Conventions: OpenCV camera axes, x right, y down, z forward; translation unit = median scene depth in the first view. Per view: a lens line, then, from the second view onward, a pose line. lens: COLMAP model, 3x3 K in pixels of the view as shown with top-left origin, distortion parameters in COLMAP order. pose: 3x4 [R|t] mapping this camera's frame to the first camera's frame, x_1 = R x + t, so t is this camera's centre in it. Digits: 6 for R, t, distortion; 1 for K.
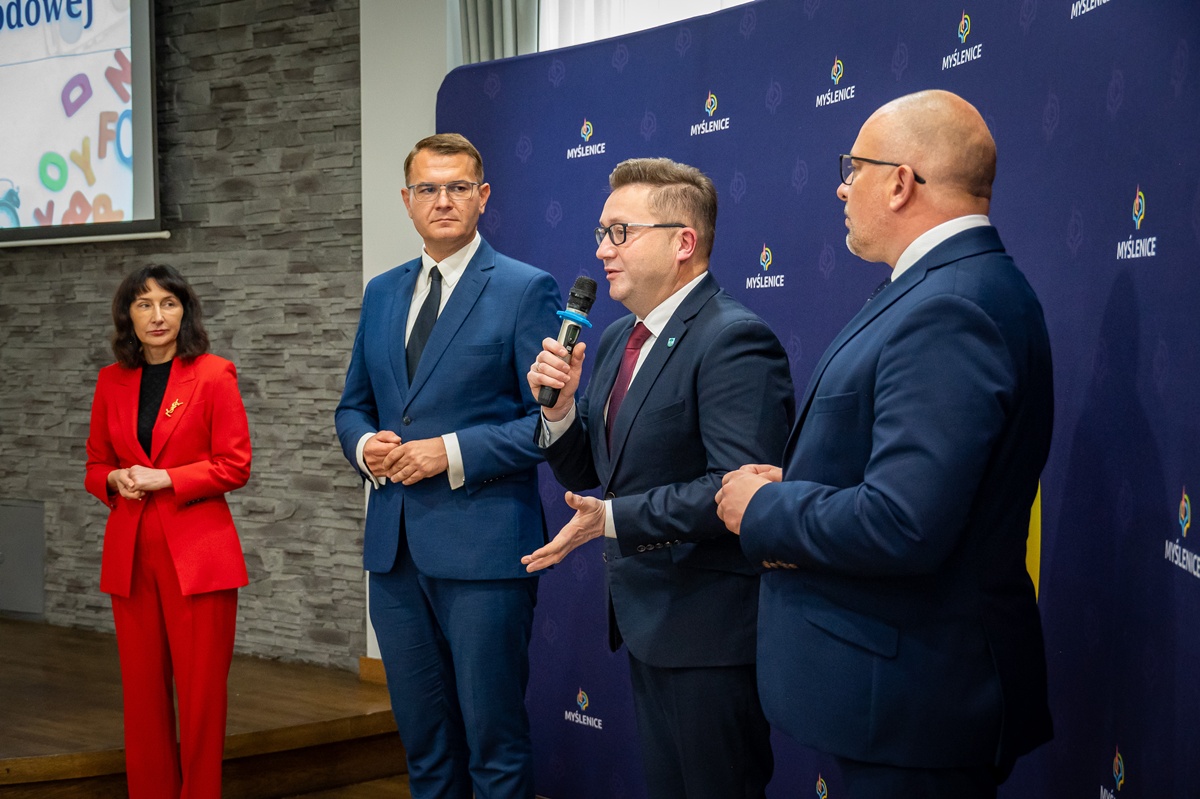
lens RADIAL K [[1824.0, 0, 600.0], [0, 1824.0, 399.5], [0, 0, 1]] dist [0.022775, -0.038311]
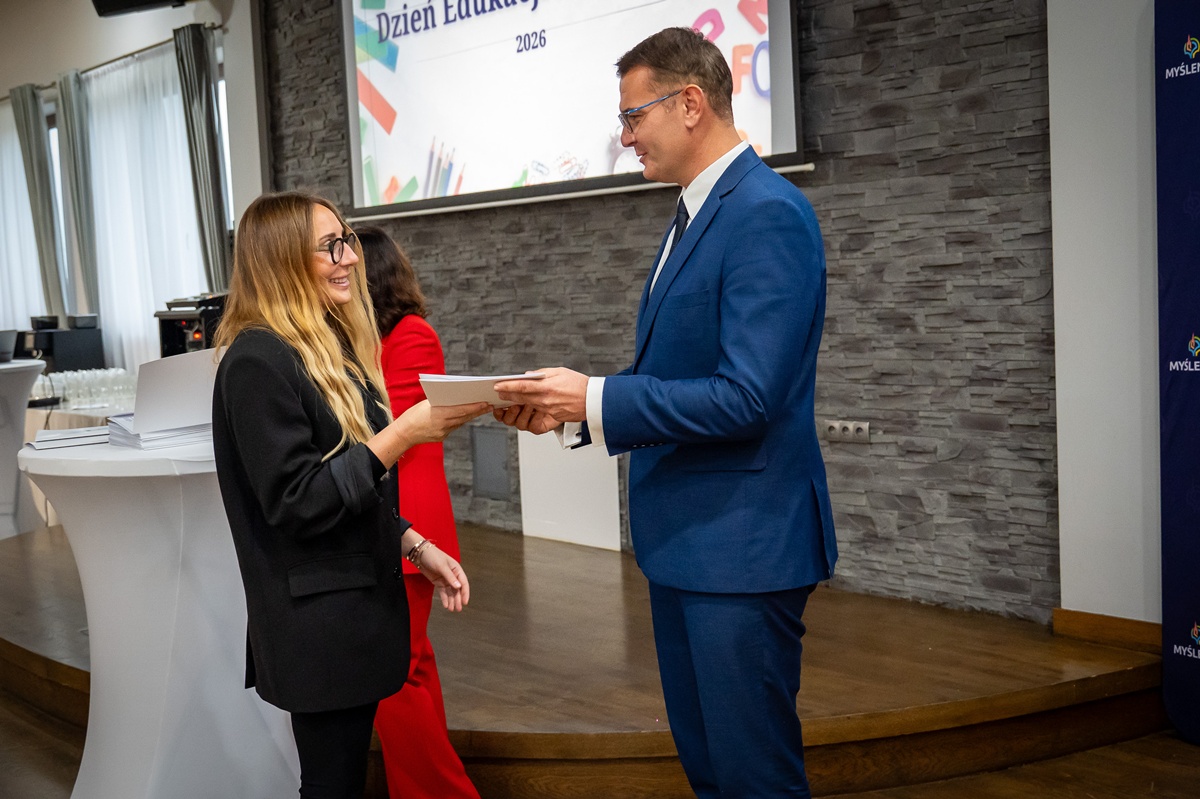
lens RADIAL K [[1585.3, 0, 622.1], [0, 1585.3, 397.9], [0, 0, 1]] dist [0.010289, 0.007956]
pose [[0.973069, -0.020269, -0.229621, -0.147819], [0.030107, 0.998769, 0.039421, -0.004293], [0.228540, -0.045272, 0.972481, 0.157970]]
